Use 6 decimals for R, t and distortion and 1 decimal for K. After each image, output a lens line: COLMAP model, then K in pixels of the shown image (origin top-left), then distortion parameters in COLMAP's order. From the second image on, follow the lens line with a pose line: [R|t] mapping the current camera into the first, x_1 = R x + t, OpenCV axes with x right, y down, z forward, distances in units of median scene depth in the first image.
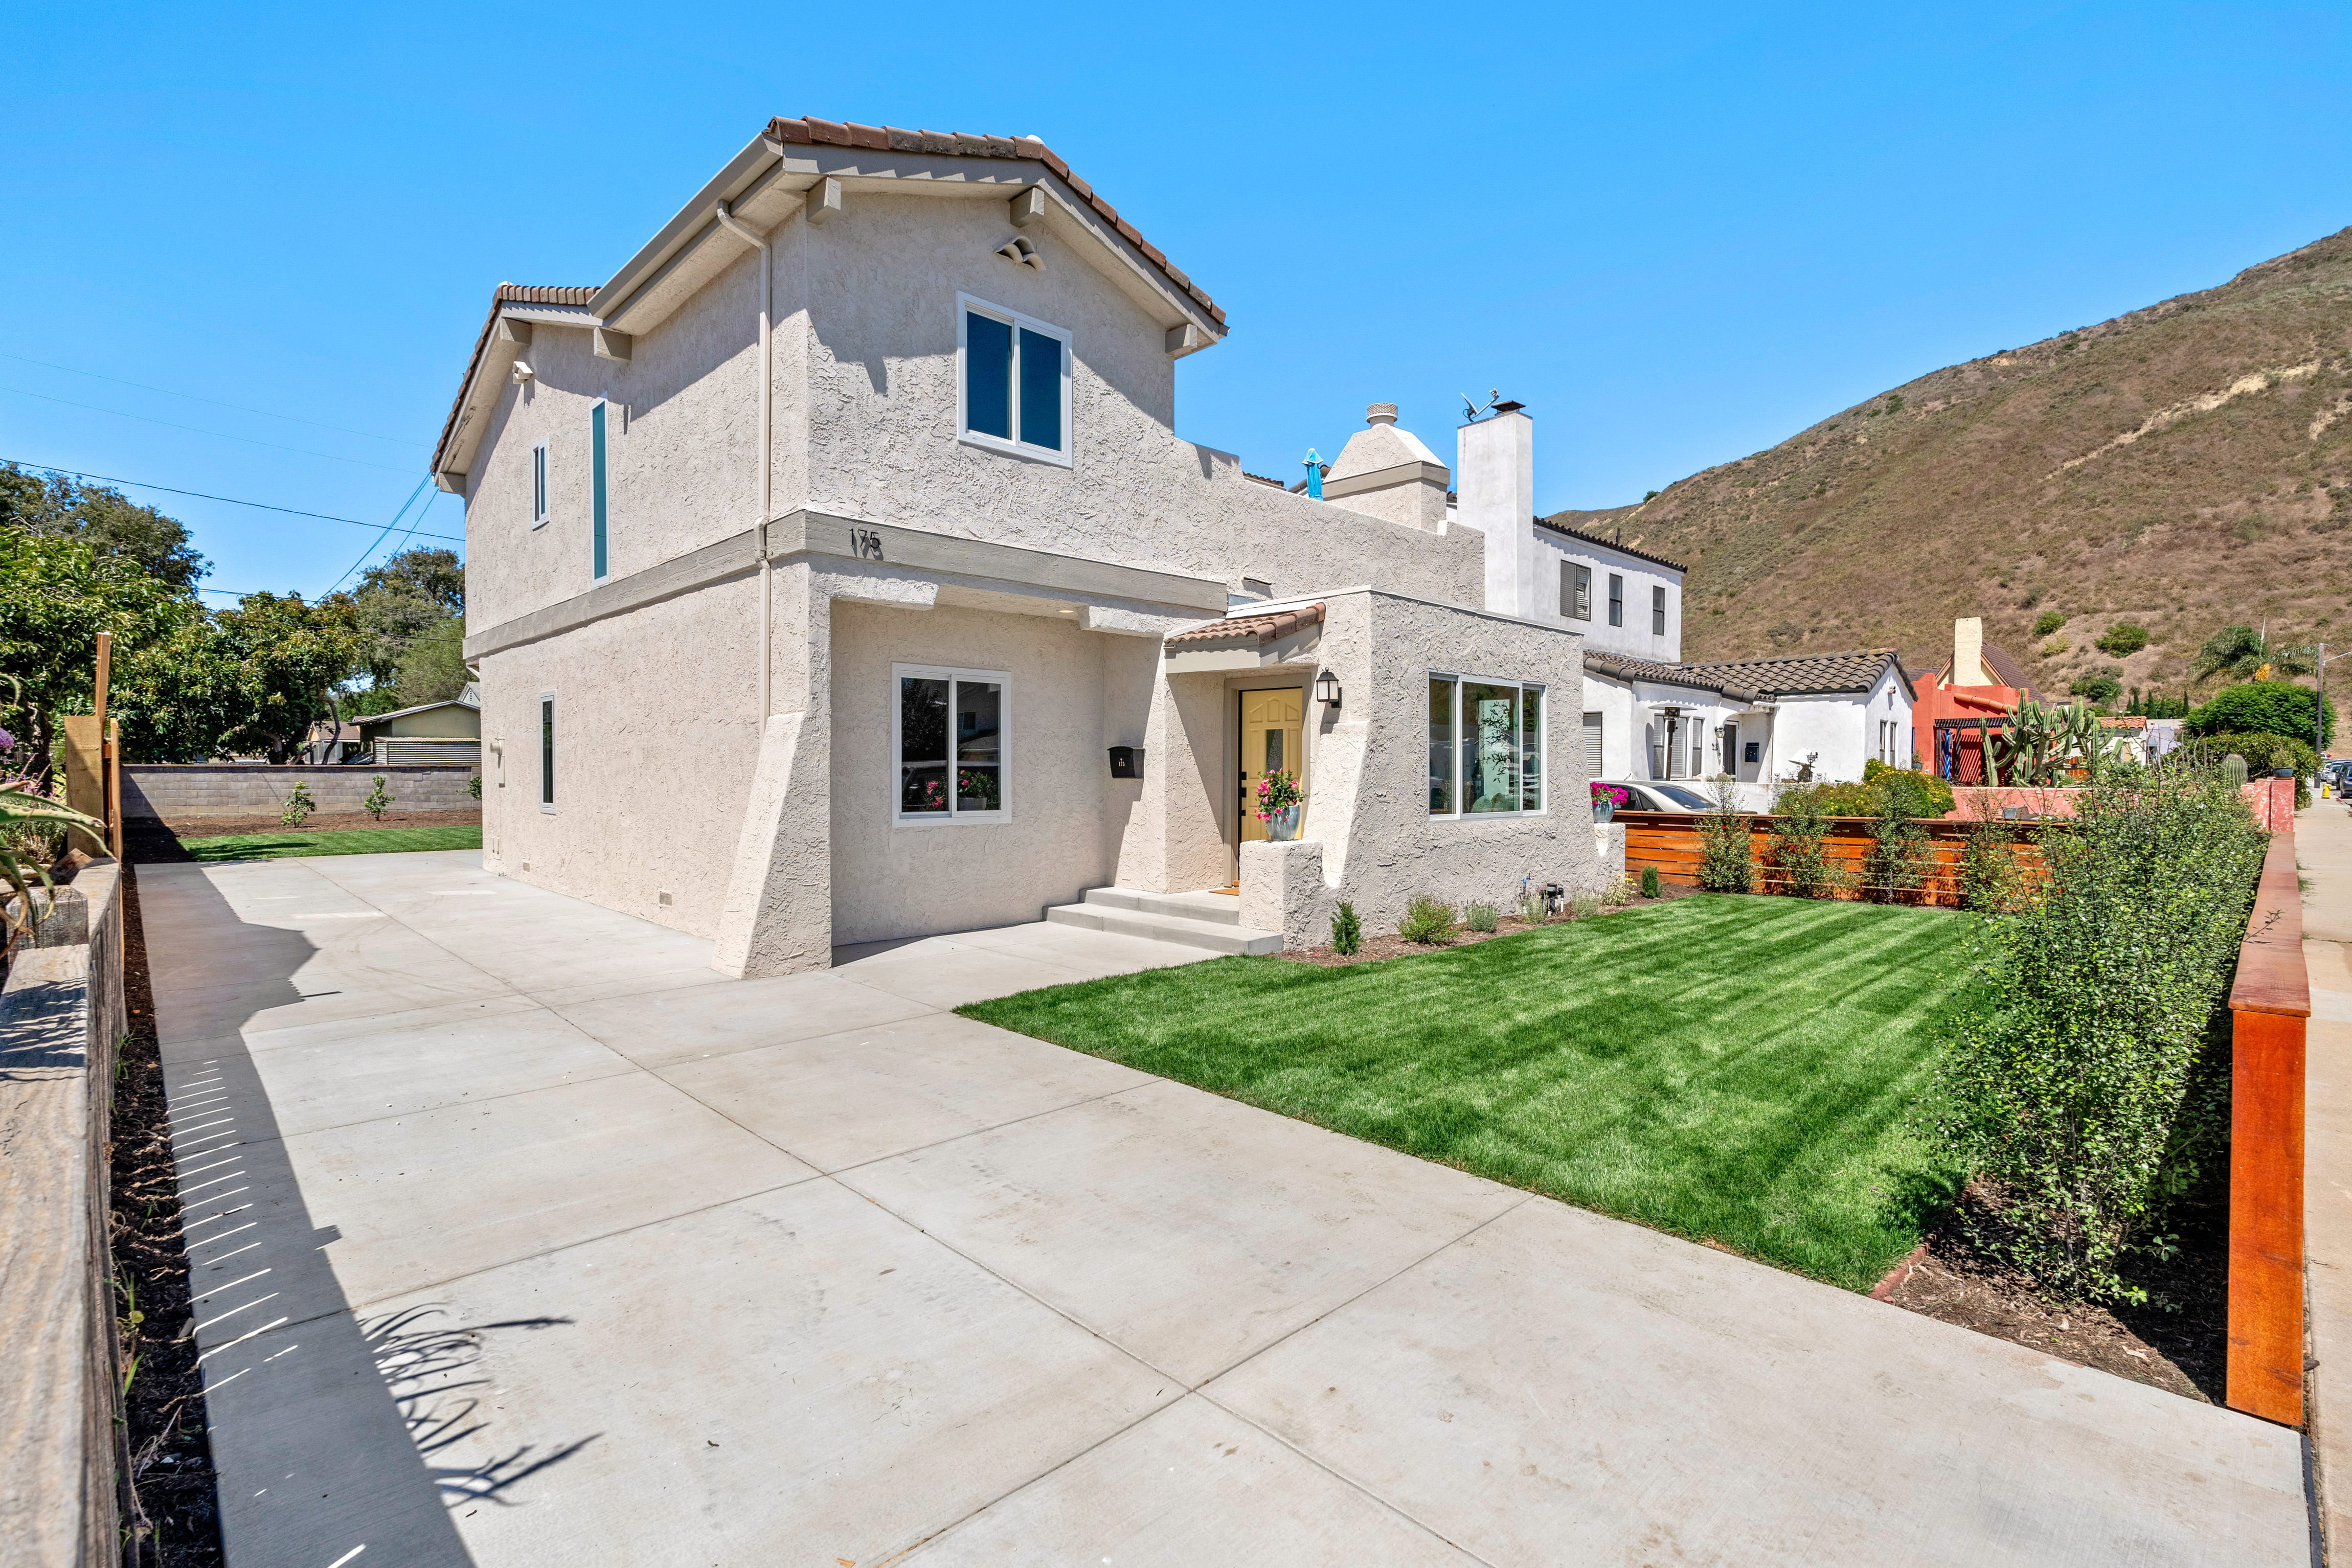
lens RADIAL K [[1086.0, 0, 1185.8], [0, 1086.0, 792.4], [0, 0, 1]] dist [-0.004566, 0.002023]
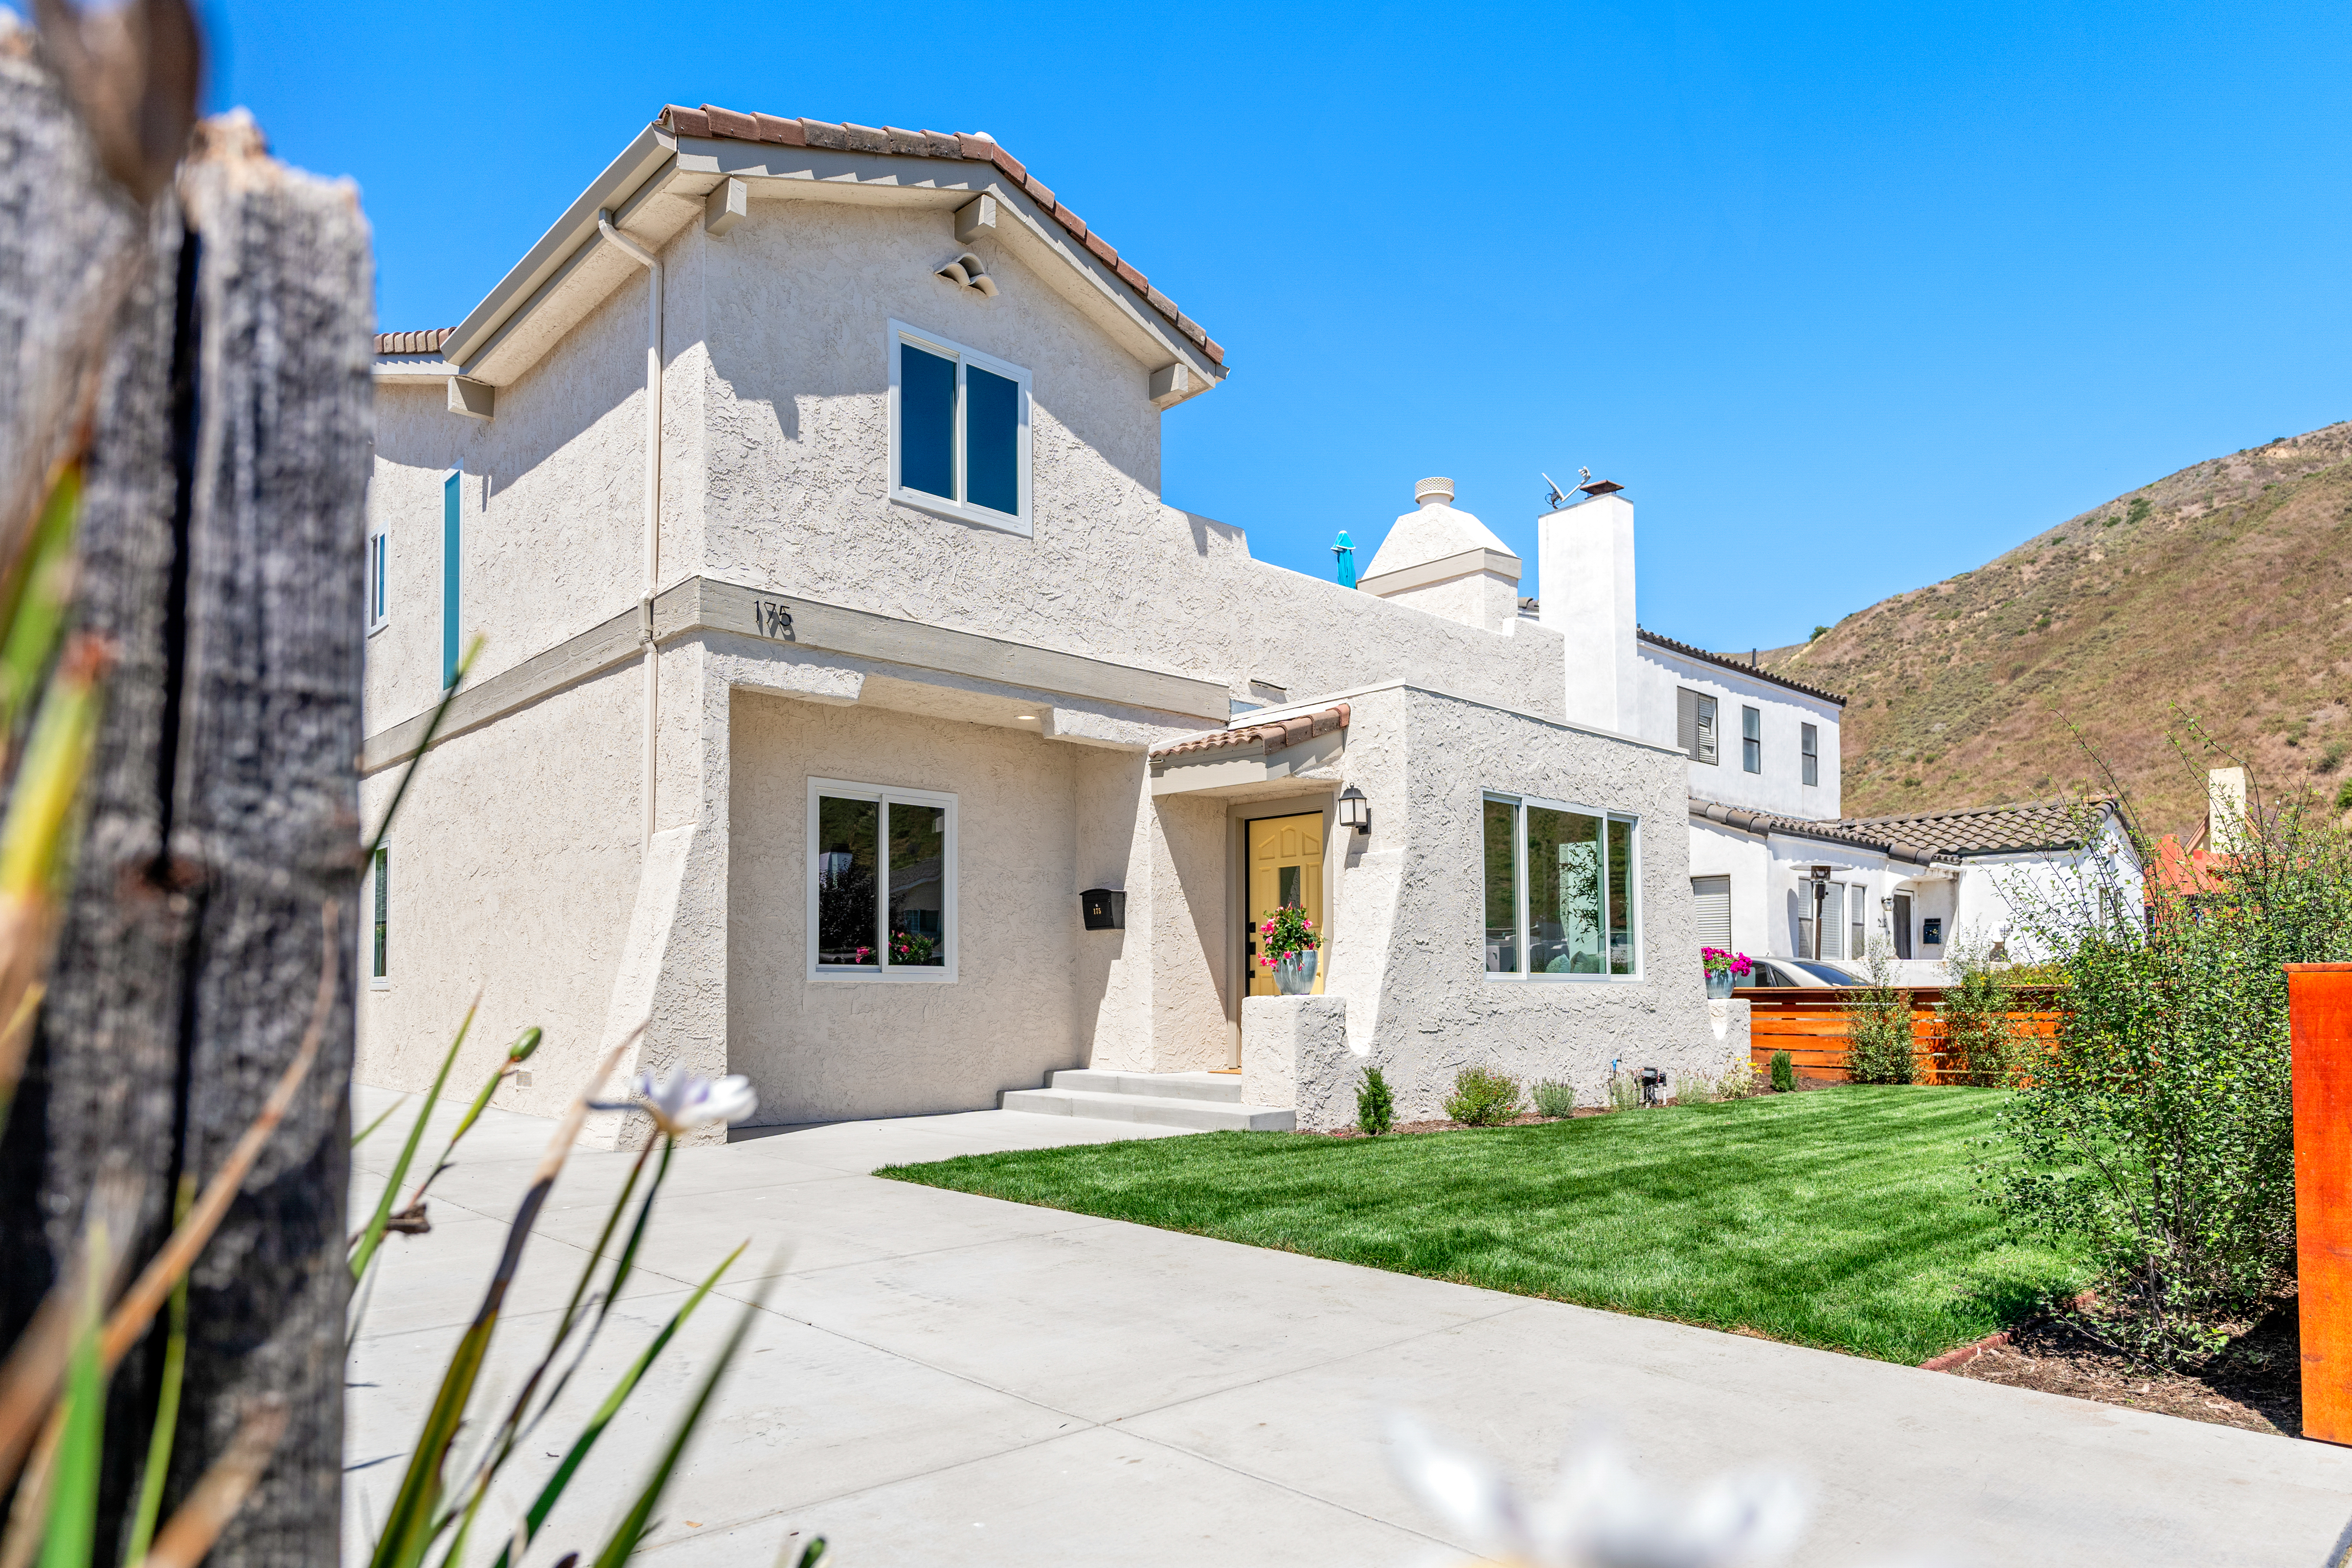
lens RADIAL K [[1427.3, 0, 1182.1], [0, 1427.3, 959.6], [0, 0, 1]] dist [-0.000203, -0.001789]
pose [[0.999797, -0.005082, -0.019490, 0.024826], [0.004201, 0.998980, -0.044953, 0.060202], [0.019698, 0.044862, 0.998799, -0.041576]]
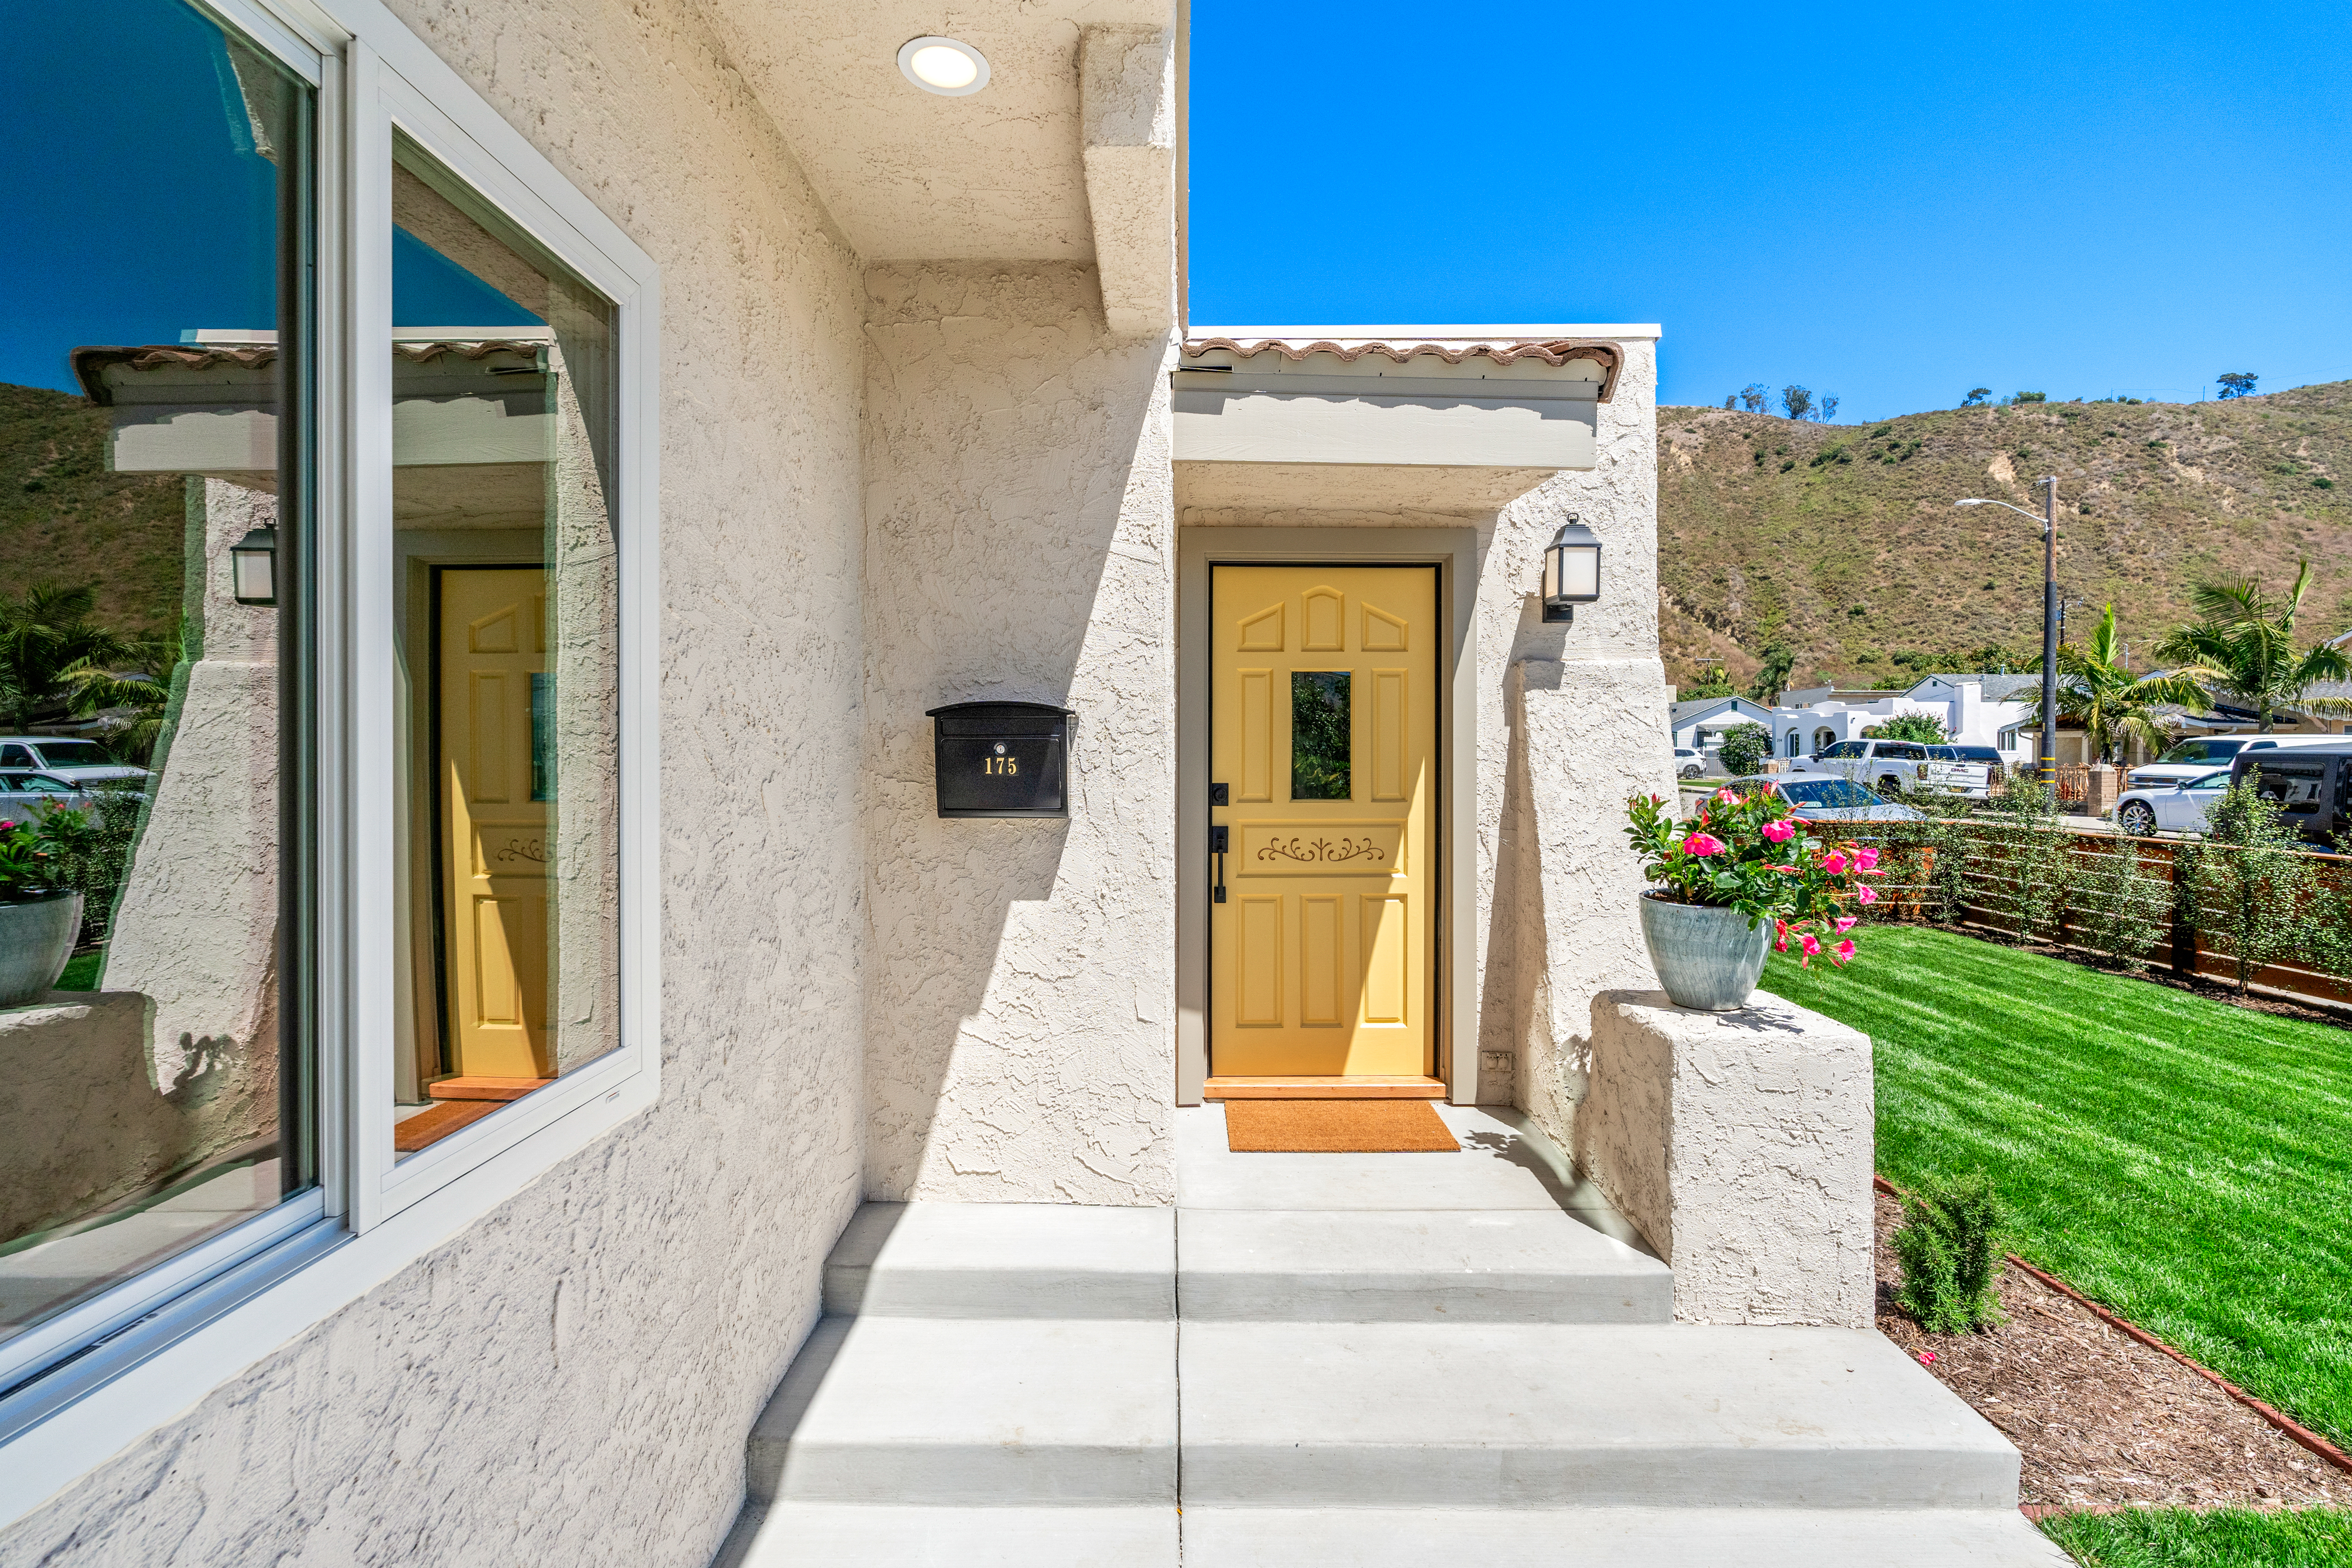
lens RADIAL K [[1035.1, 0, 1175.5], [0, 1035.1, 758.9], [0, 0, 1]] dist [0.000250, -0.001065]
pose [[0.702921, -0.003577, 0.711259, -0.227918], [0.012970, 0.999886, -0.007789, -0.026988], [-0.711149, 0.014700, 0.702887, 0.835776]]
